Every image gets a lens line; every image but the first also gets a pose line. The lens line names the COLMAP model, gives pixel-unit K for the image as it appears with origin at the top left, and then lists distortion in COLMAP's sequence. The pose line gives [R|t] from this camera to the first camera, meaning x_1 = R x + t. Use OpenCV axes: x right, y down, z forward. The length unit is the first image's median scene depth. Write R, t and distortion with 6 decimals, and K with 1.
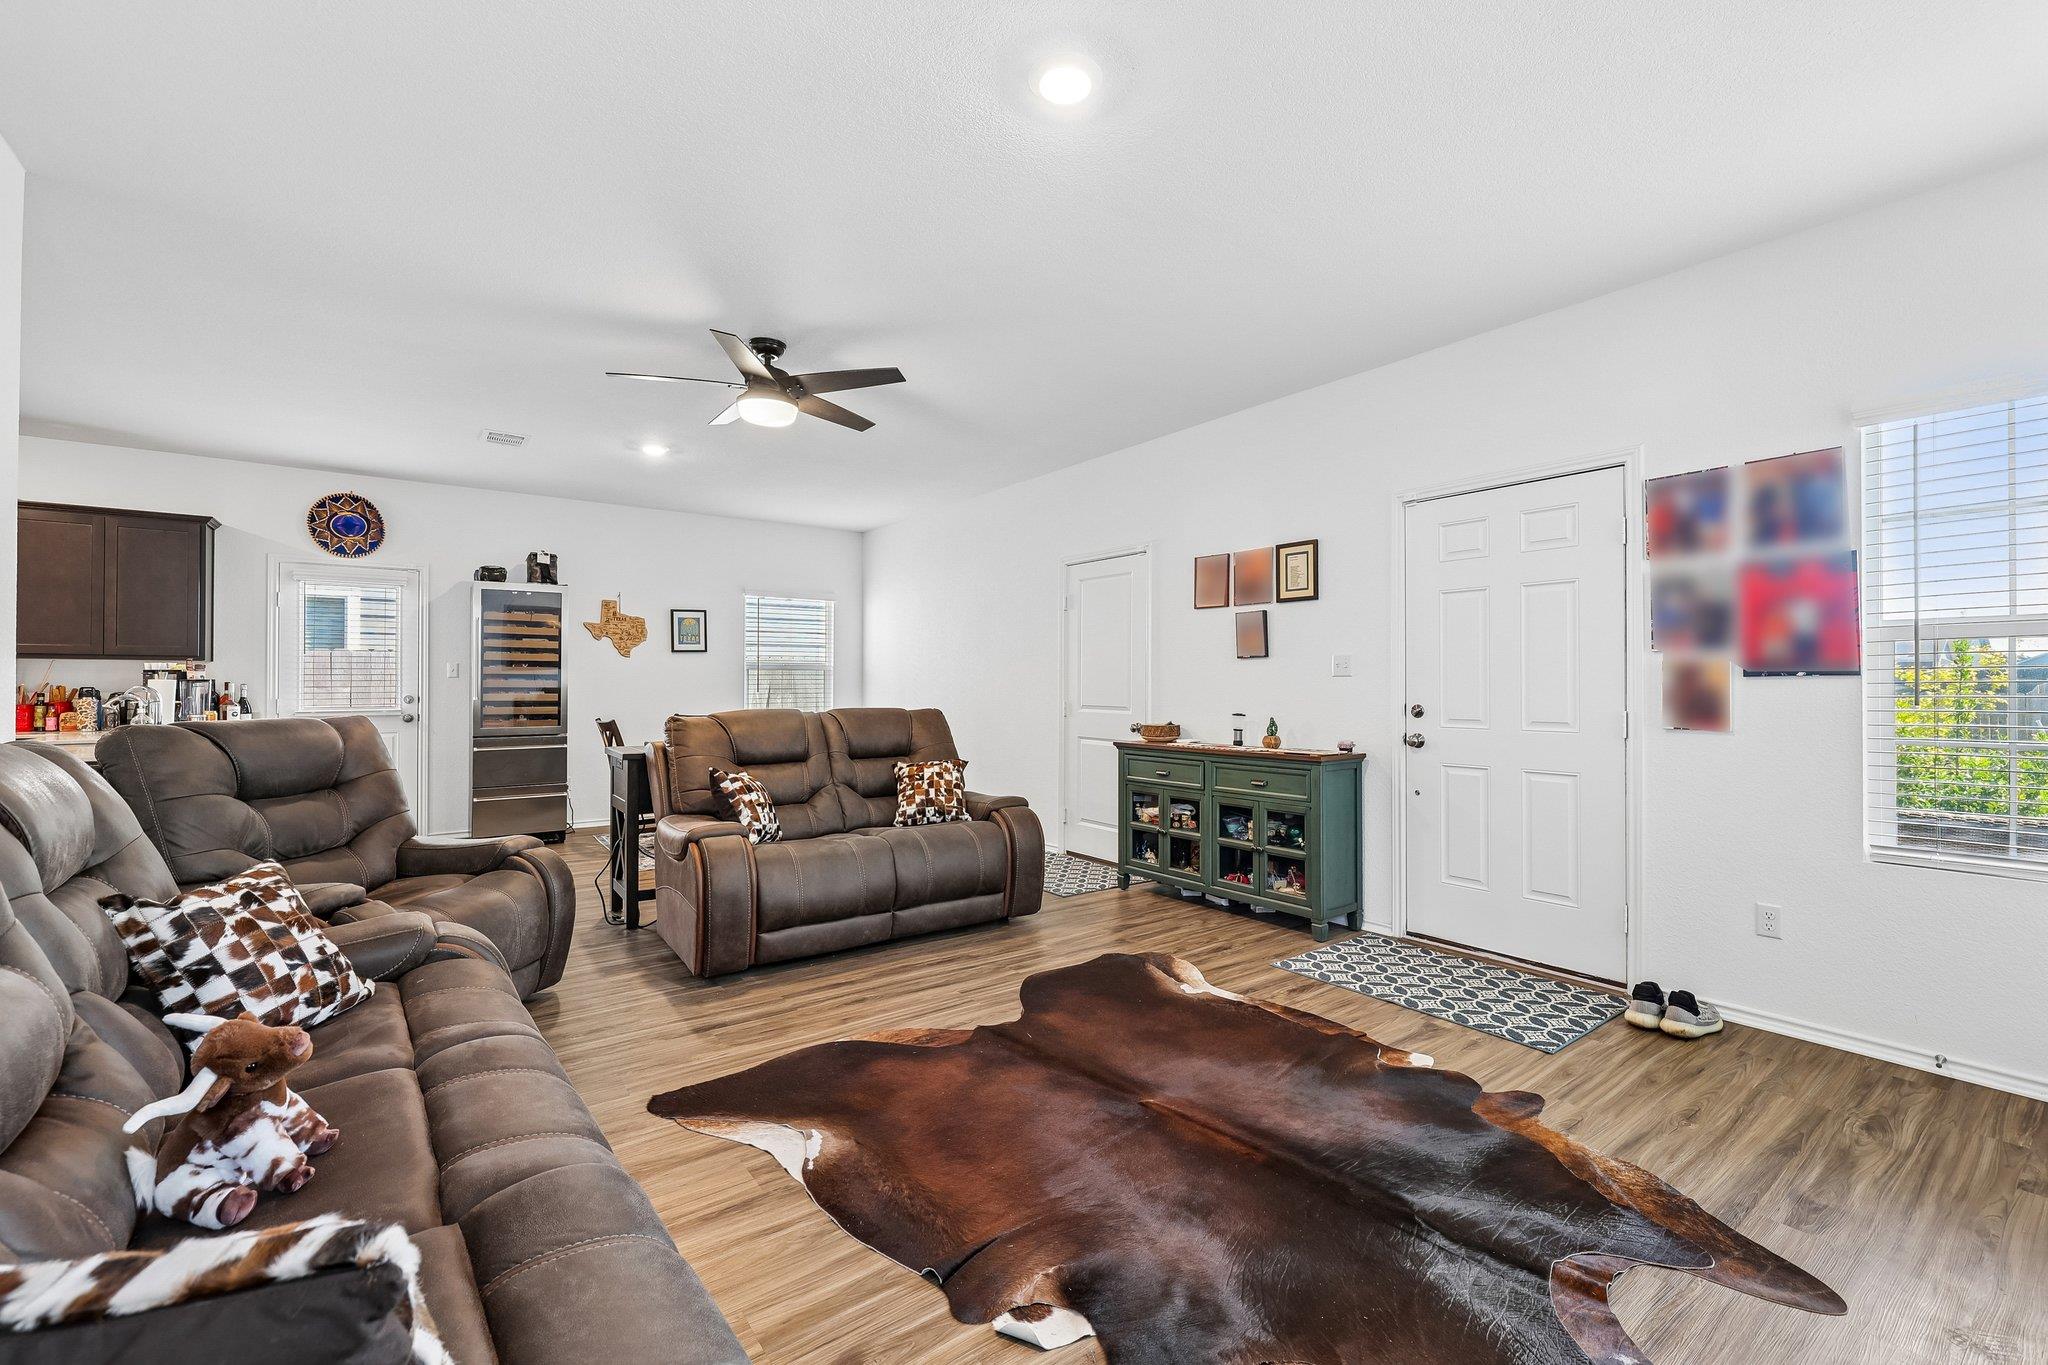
lens RADIAL K [[860.8, 0, 1024.4], [0, 860.8, 679.1], [0, 0, 1]] dist [0.001765, 0.001218]
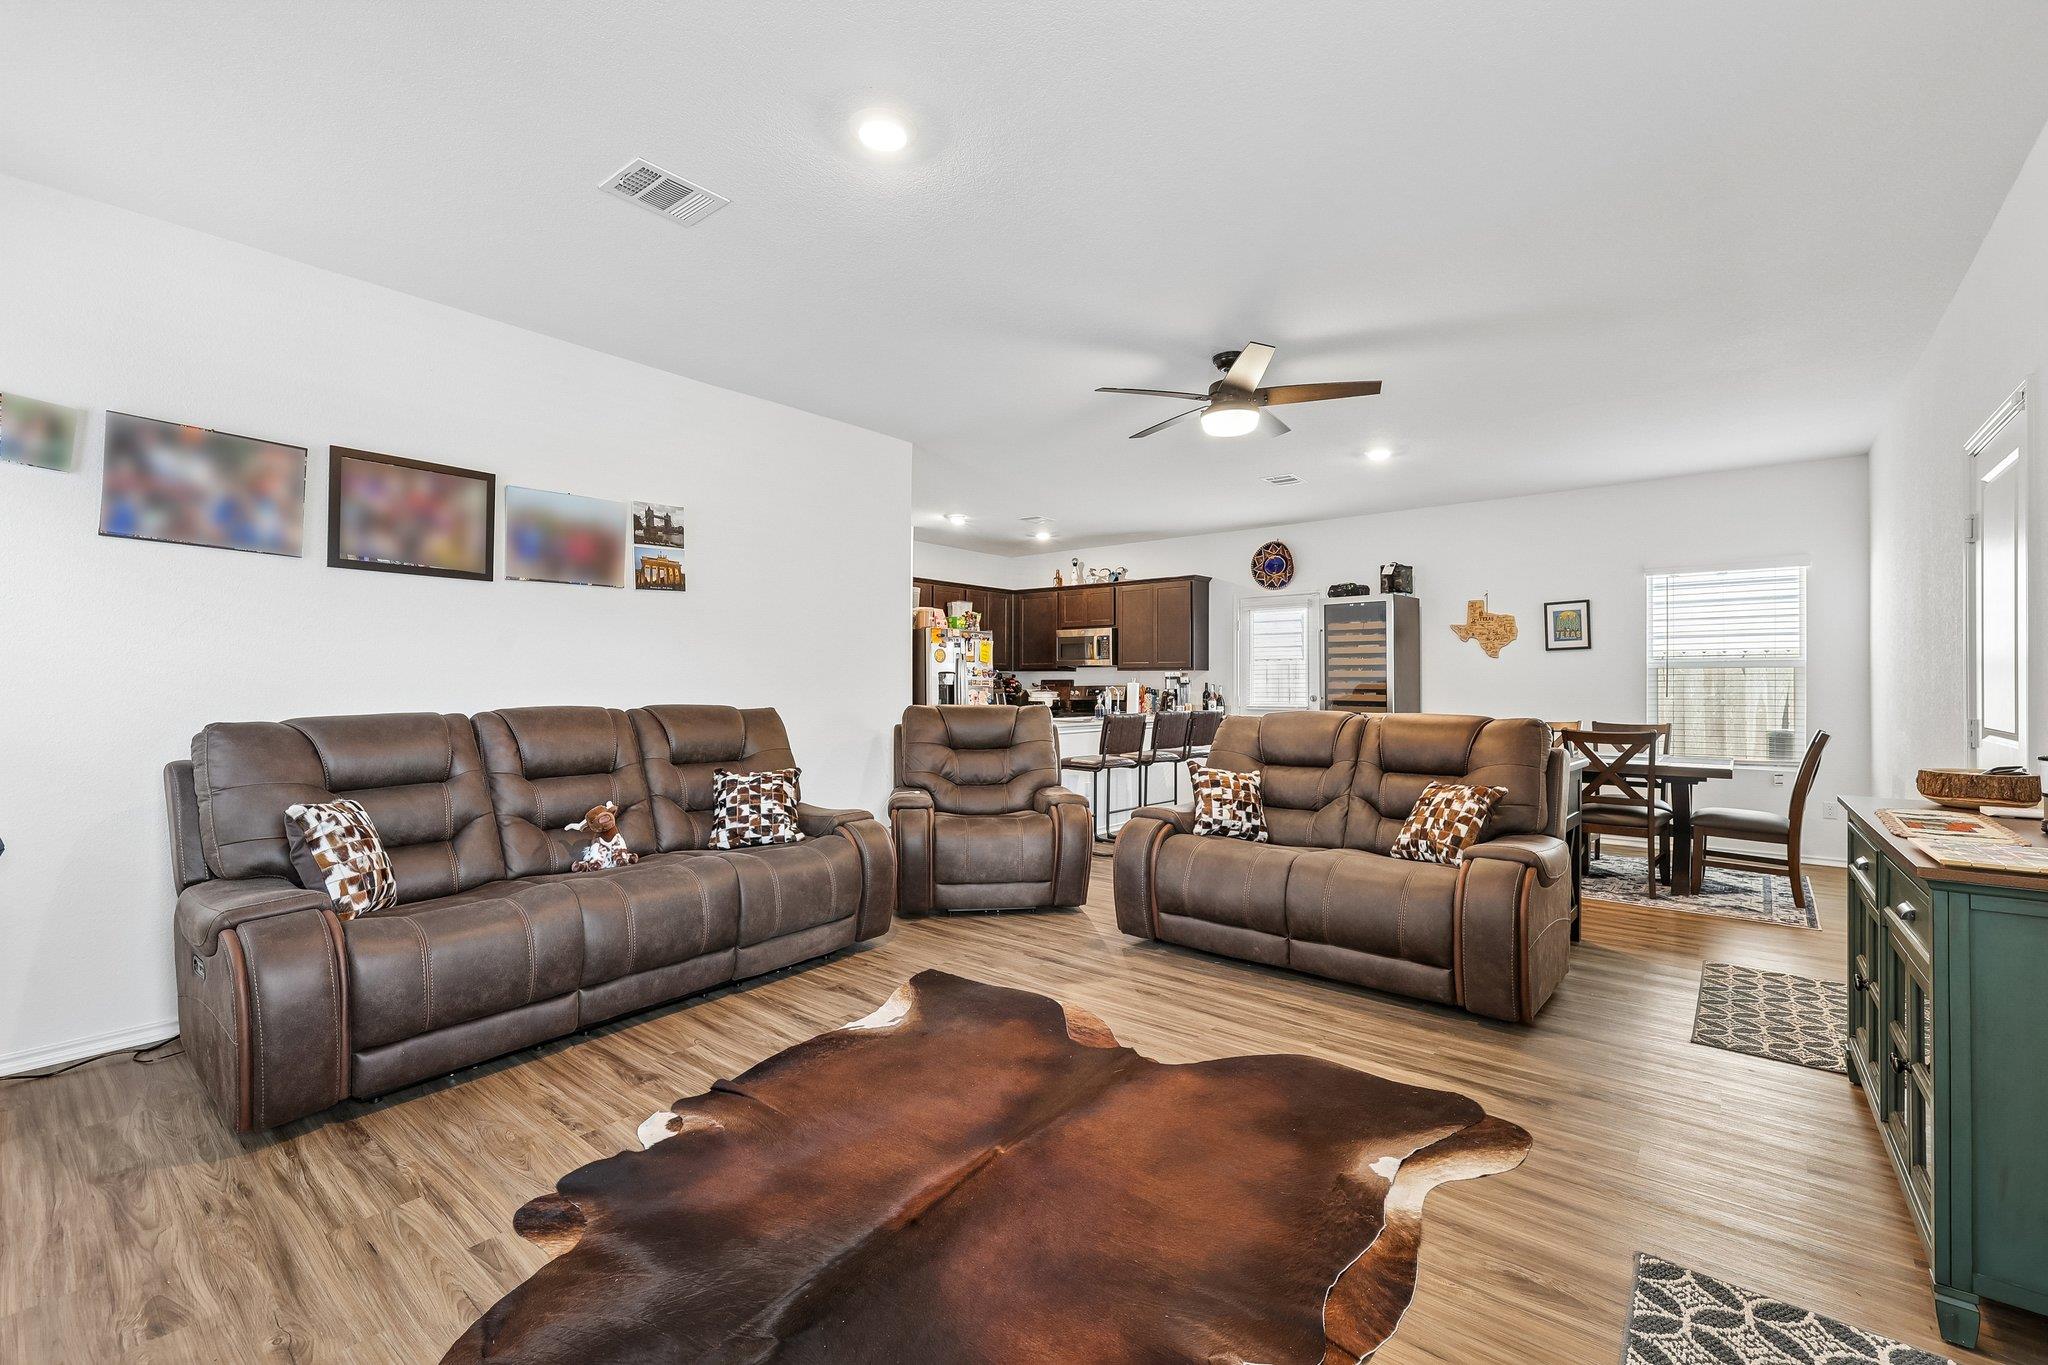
lens RADIAL K [[860.8, 0, 1034.2], [0, 860.8, 676.6], [0, 0, 1]] dist [0.001765, 0.001218]
pose [[0.246825, -0.010196, -0.969007, 0.570137], [0.003736, 0.999947, -0.009570, 0.003900], [0.969053, -0.001258, 0.246850, 0.452693]]
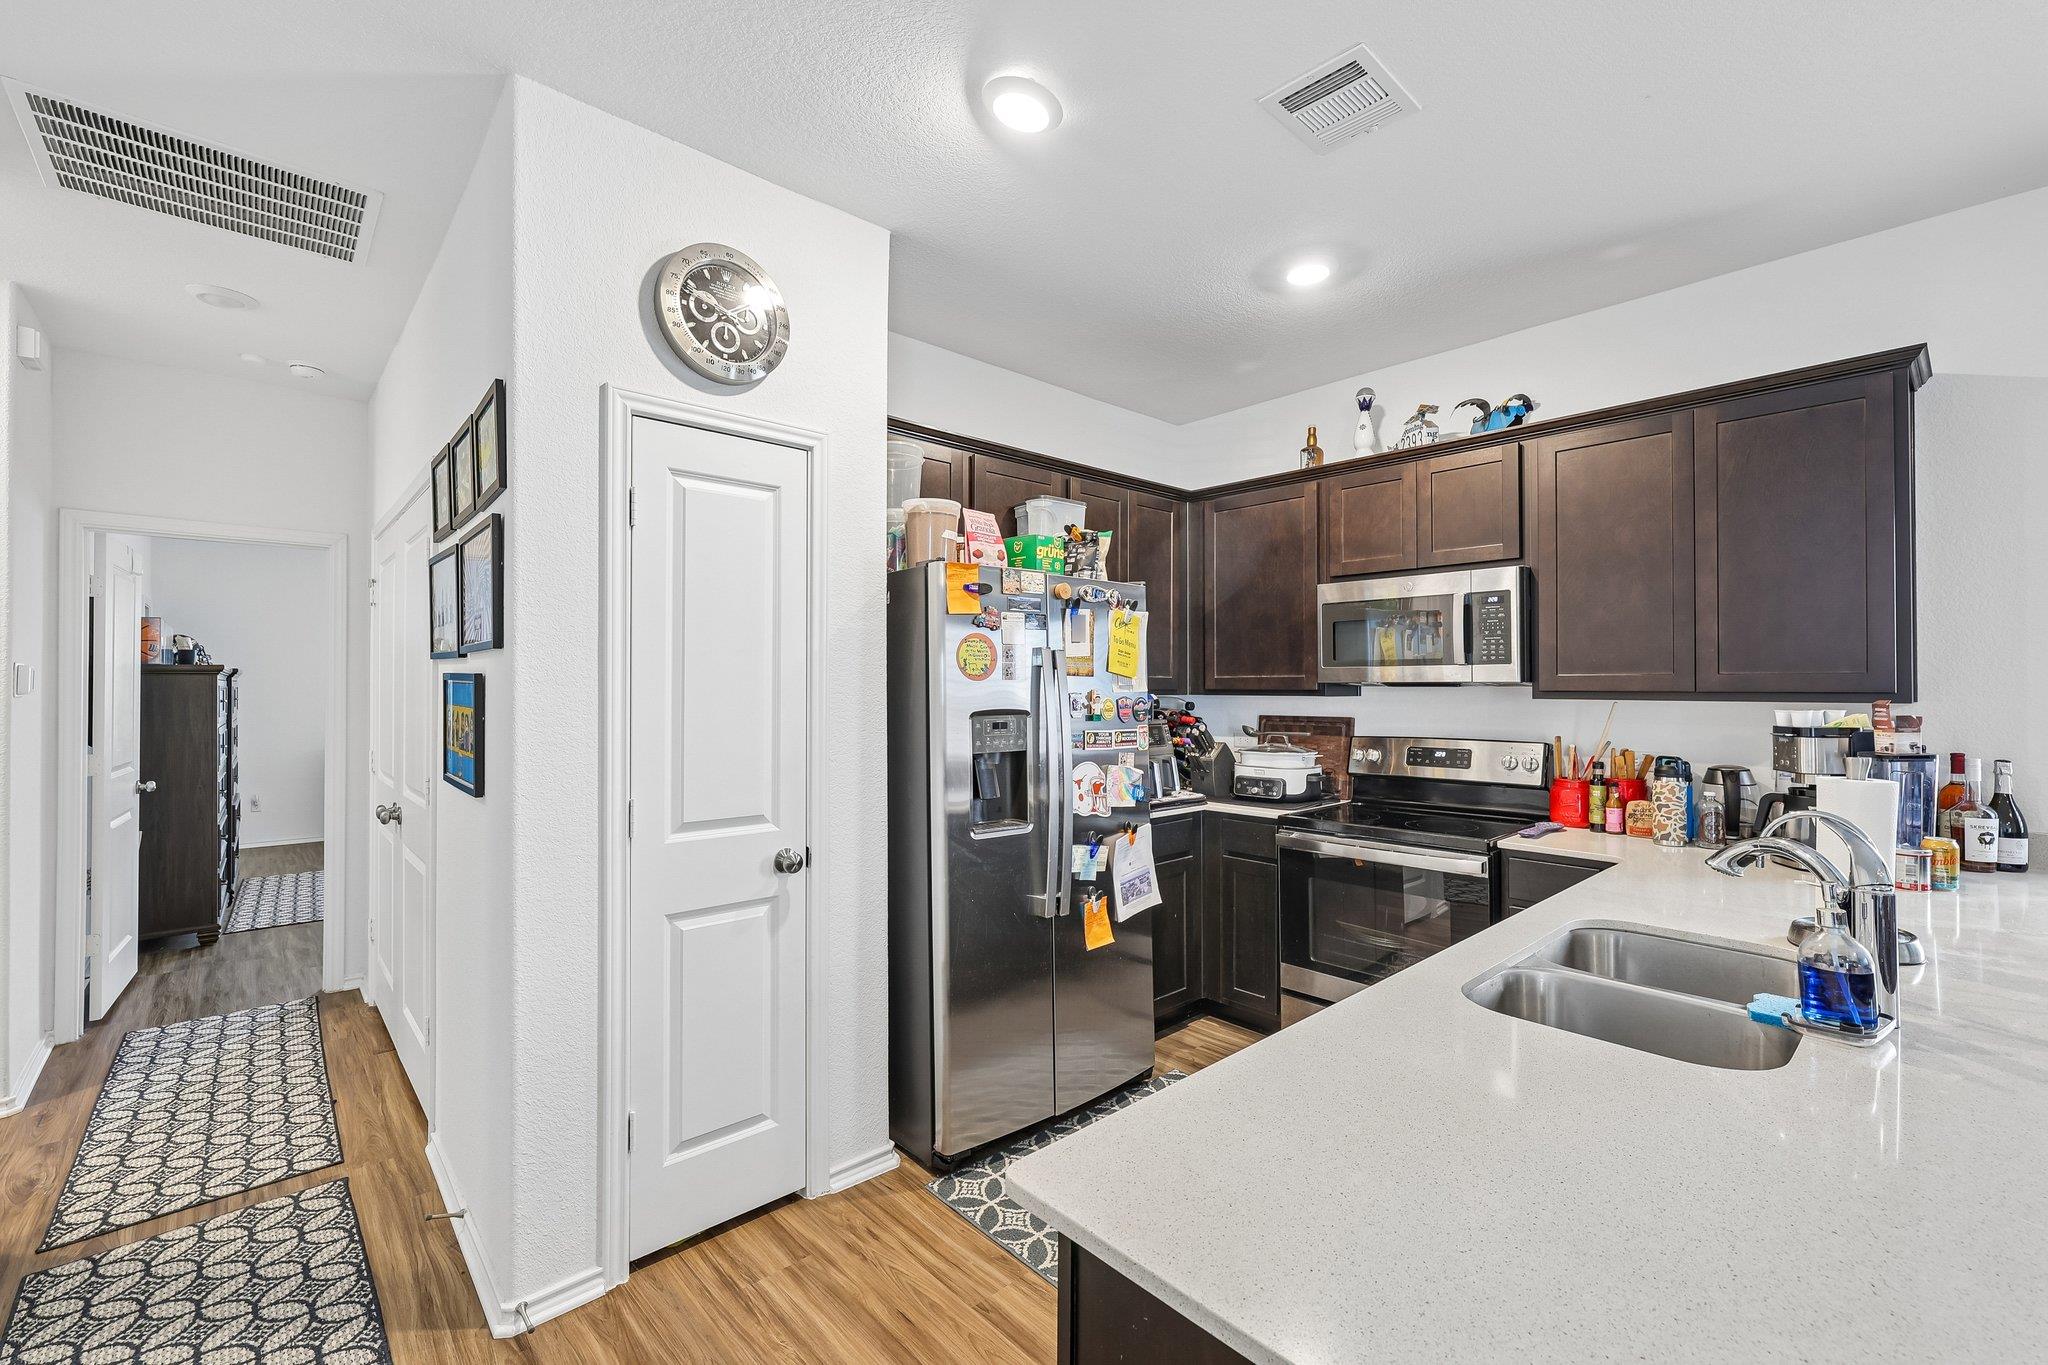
lens RADIAL K [[860.8, 0, 1033.3], [0, 860.8, 680.8], [0, 0, 1]] dist [0.001765, 0.001218]
pose [[0.112890, -0.009669, -0.993560, -0.754708], [0.006554, 0.999938, -0.008987, -0.039464], [0.993586, -0.005498, 0.112947, 0.692915]]
